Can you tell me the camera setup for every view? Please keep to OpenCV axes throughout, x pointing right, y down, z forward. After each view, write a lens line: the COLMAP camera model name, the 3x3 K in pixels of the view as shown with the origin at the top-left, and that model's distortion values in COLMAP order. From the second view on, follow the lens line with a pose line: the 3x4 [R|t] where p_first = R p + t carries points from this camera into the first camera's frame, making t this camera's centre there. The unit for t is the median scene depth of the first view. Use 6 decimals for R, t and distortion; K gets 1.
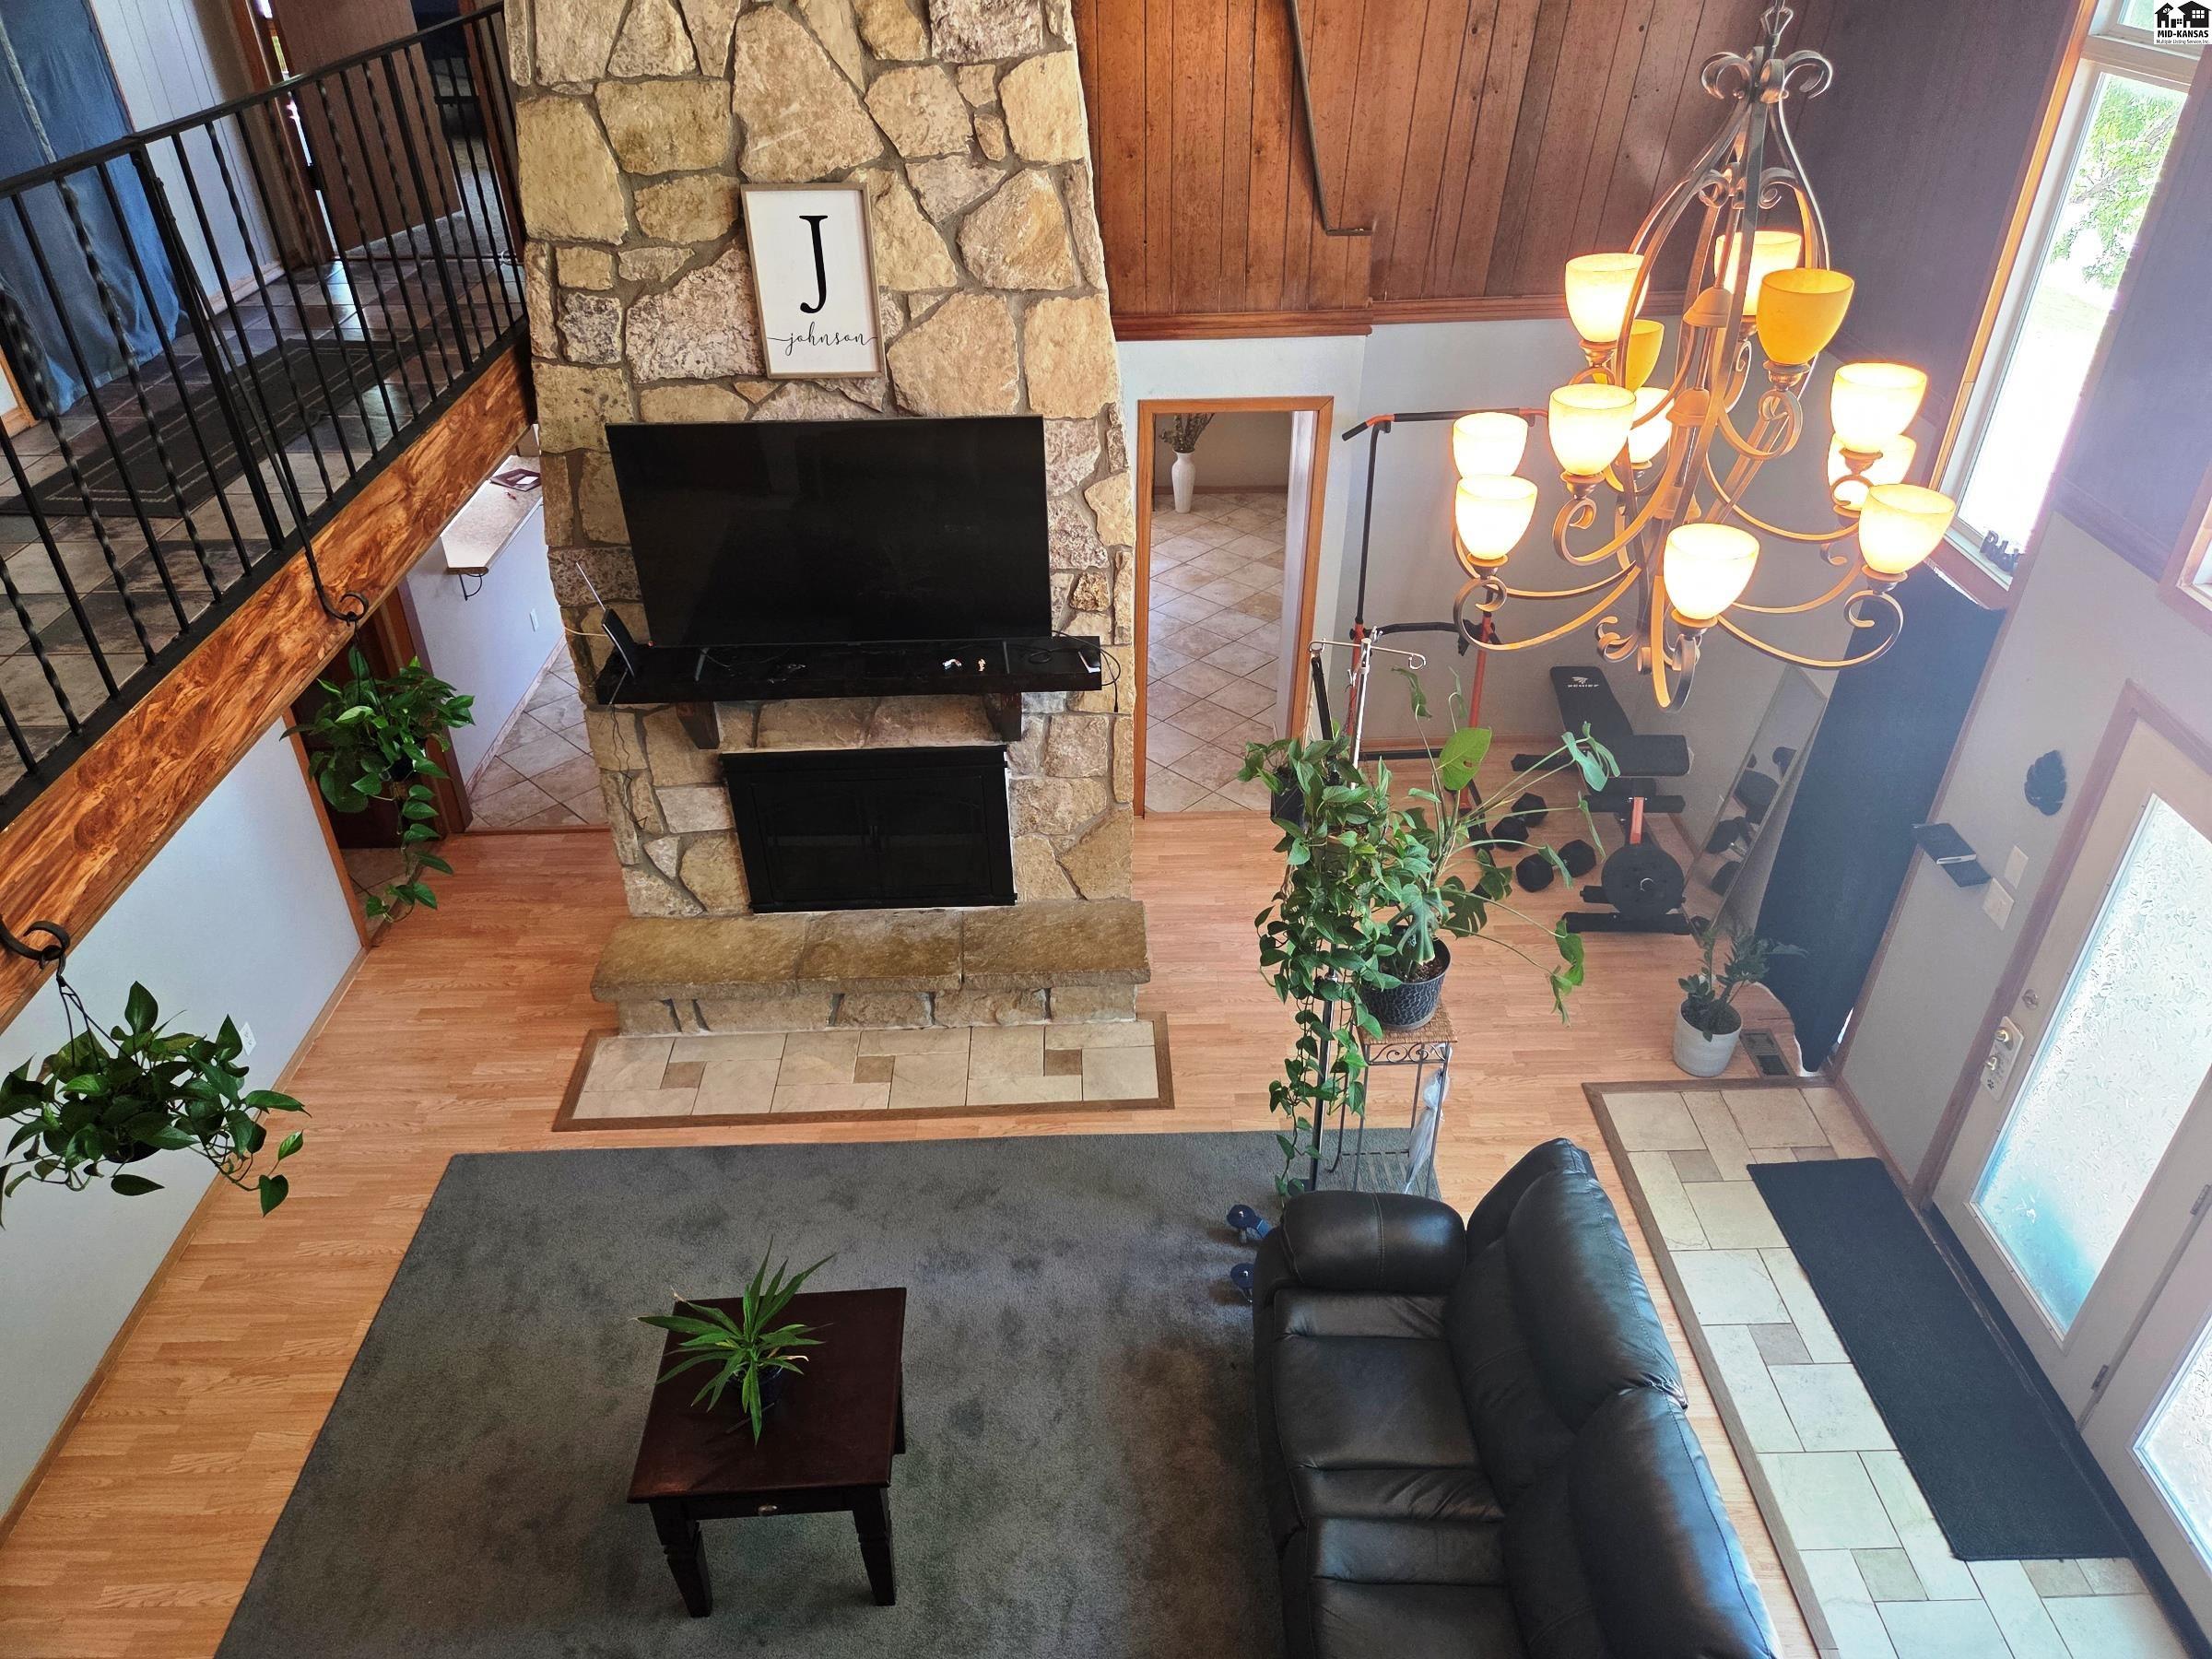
lens RADIAL K [[1490.0, 0, 1108.6], [0, 1490.0, 824.0], [0, 0, 1]] dist [0.057045, 0.002061]
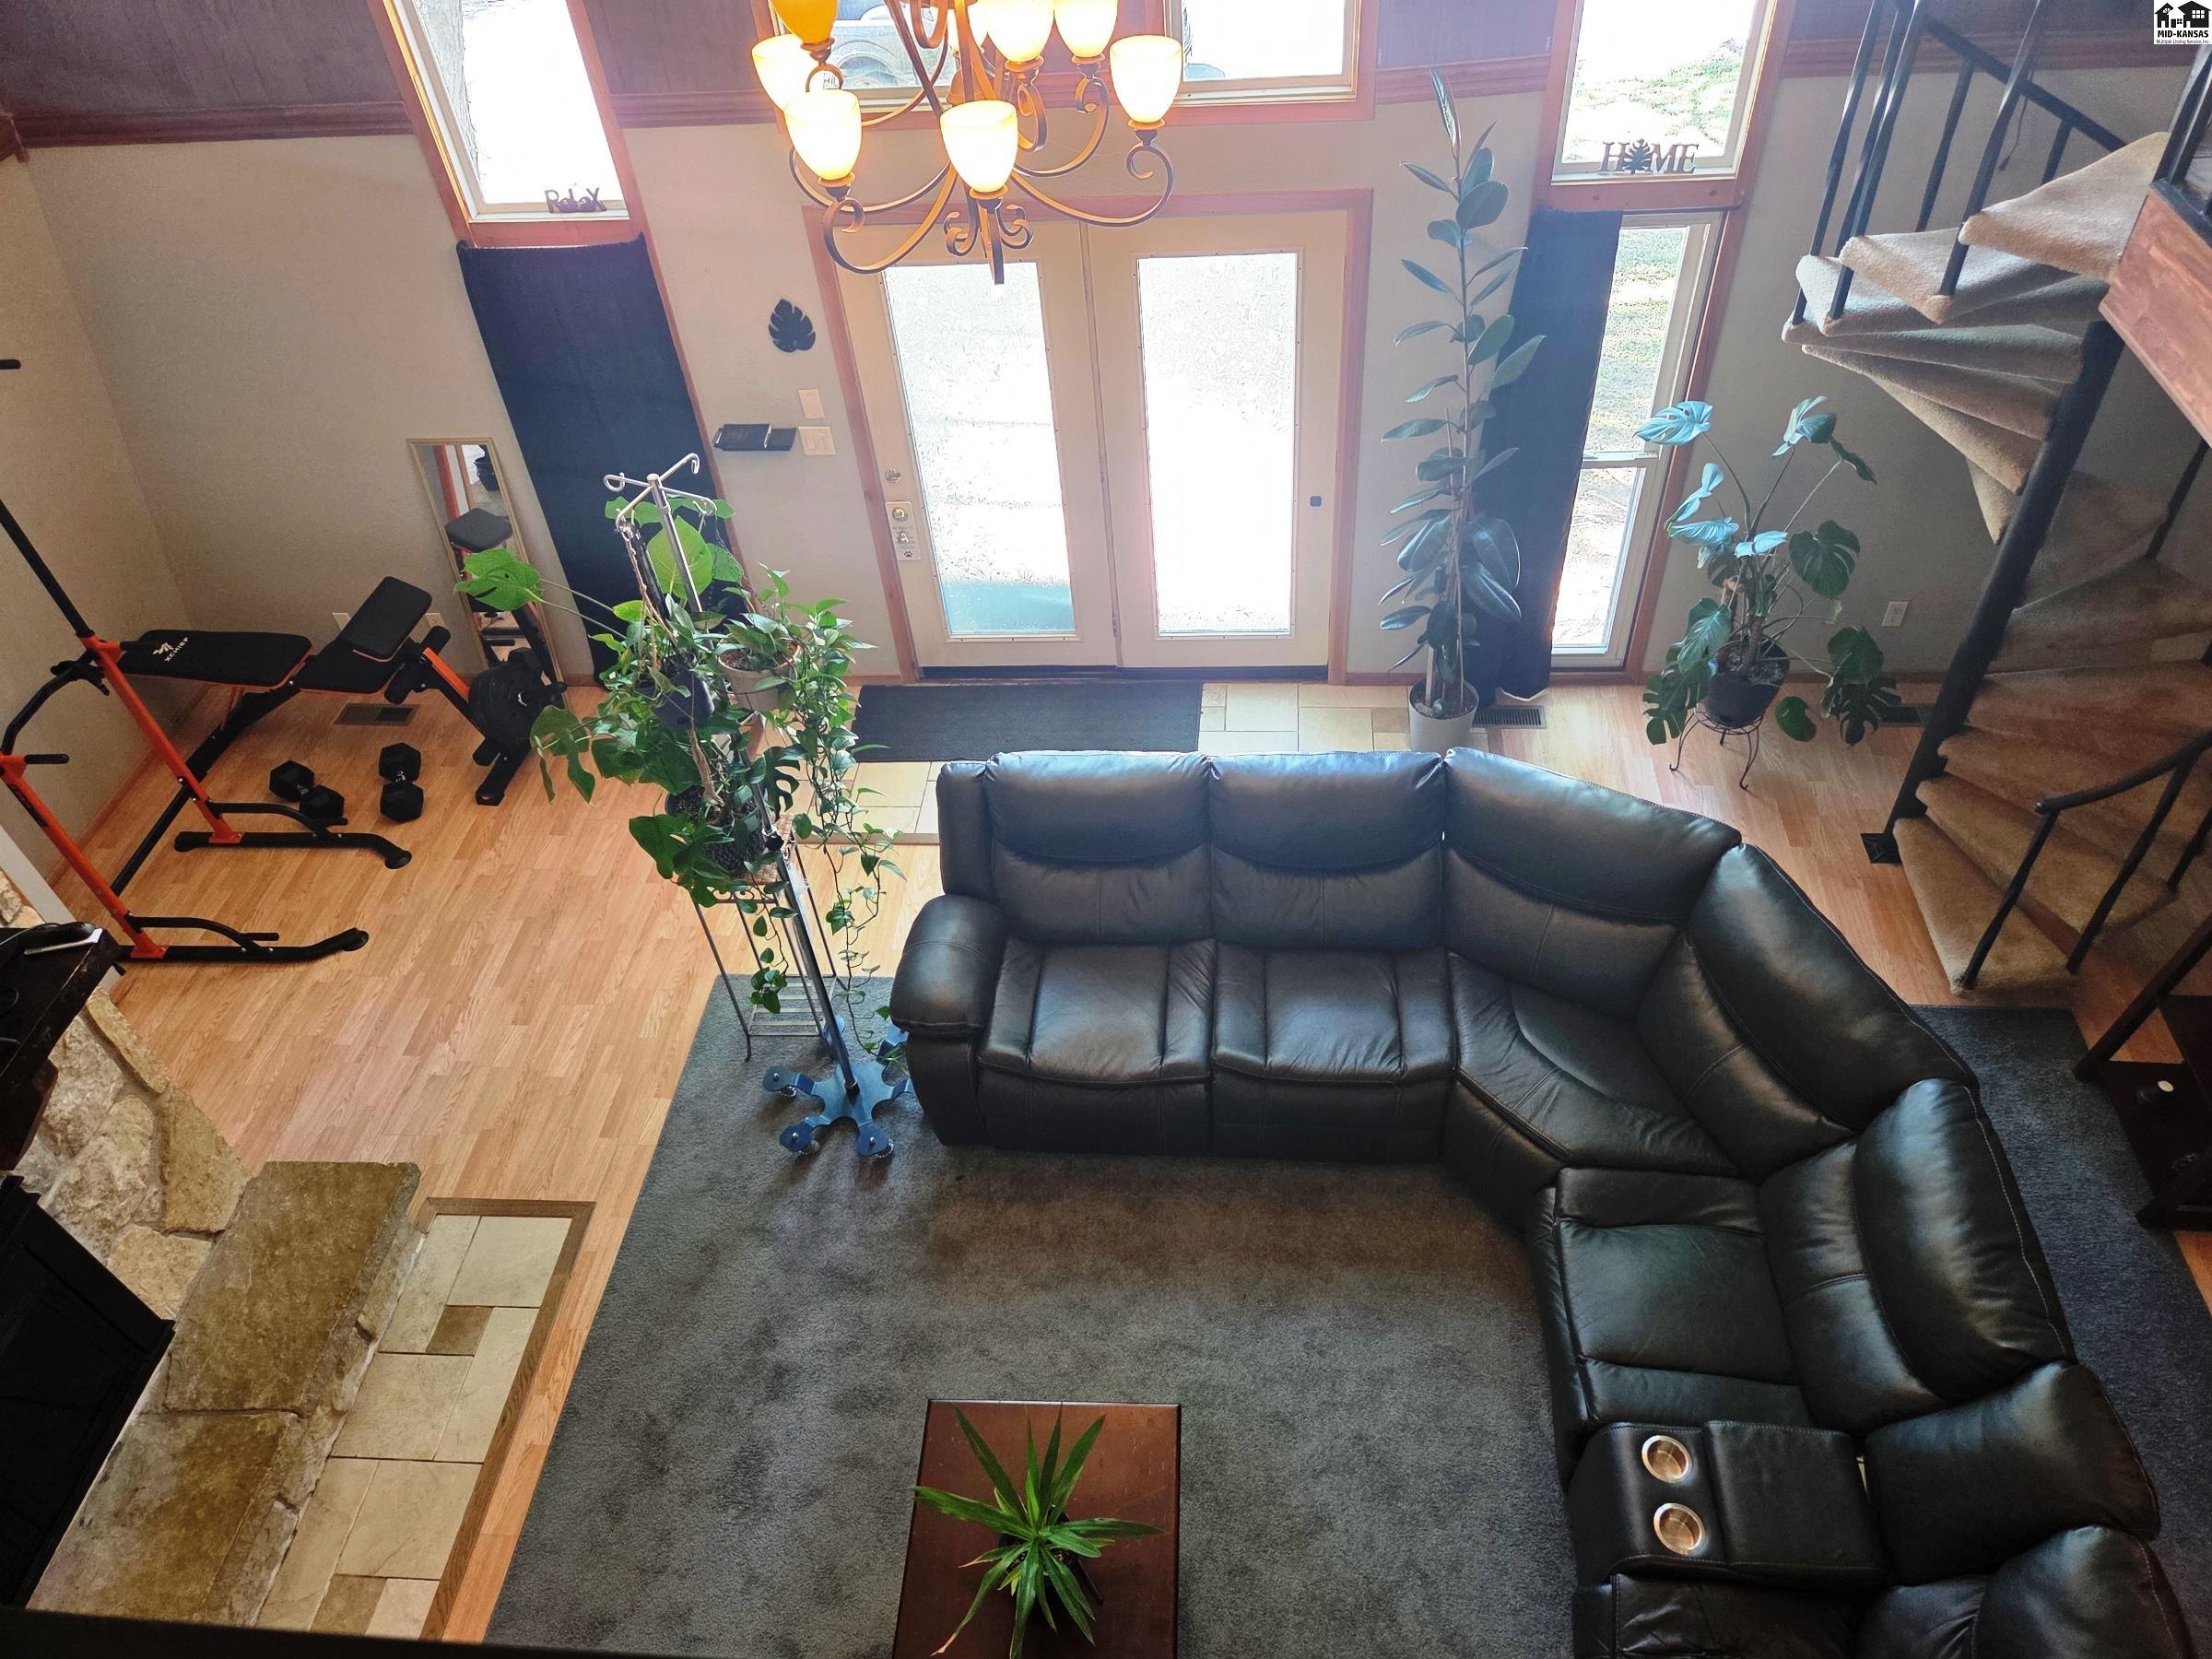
lens RADIAL K [[1490.0, 0, 1109.4], [0, 1490.0, 831.9], [0, 0, 1]] dist [0.057045, 0.002061]
pose [[0.095339, -0.696238, 0.711452, -0.433638], [0.603714, 0.608706, 0.514788, -0.219203], [-0.791480, 0.380434, 0.478362, 0.345075]]
